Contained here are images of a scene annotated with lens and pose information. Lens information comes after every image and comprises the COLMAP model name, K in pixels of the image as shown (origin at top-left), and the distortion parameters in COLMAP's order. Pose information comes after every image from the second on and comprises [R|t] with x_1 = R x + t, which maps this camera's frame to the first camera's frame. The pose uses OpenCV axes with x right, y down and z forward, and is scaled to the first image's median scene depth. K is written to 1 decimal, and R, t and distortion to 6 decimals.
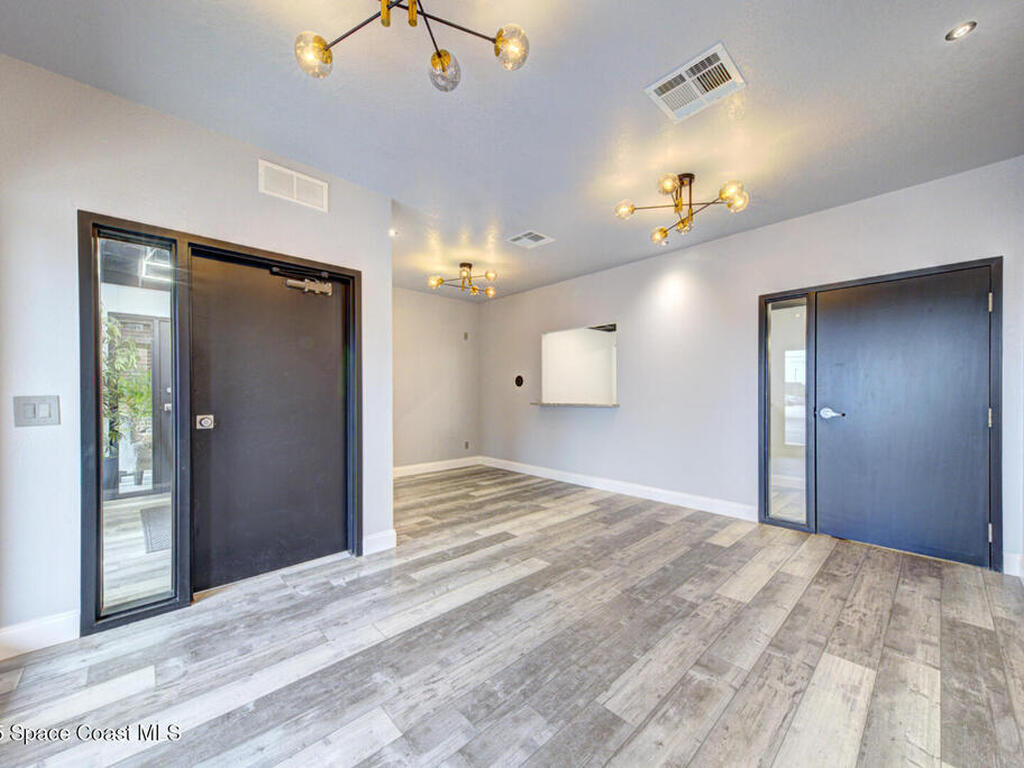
lens RADIAL K [[398.4, 0, 512.0], [0, 398.4, 384.0], [0, 0, 1]] dist [0.017070, -0.000141]
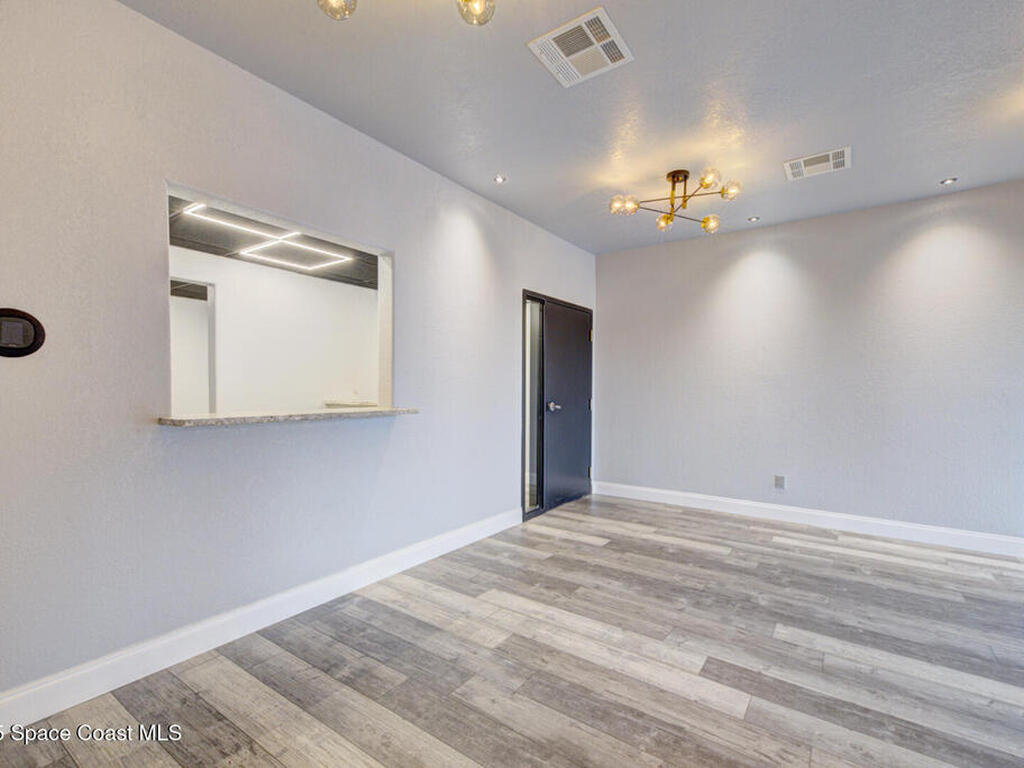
lens RADIAL K [[475.2, 0, 512.0], [0, 475.2, 384.0], [0, 0, 1]] dist [0.024135, 0.000356]
pose [[-0.184838, 0.014334, 0.982665, -0.605732], [-0.023045, 0.999555, -0.018915, 0.039712], [-0.982499, -0.026142, -0.184425, 1.470784]]
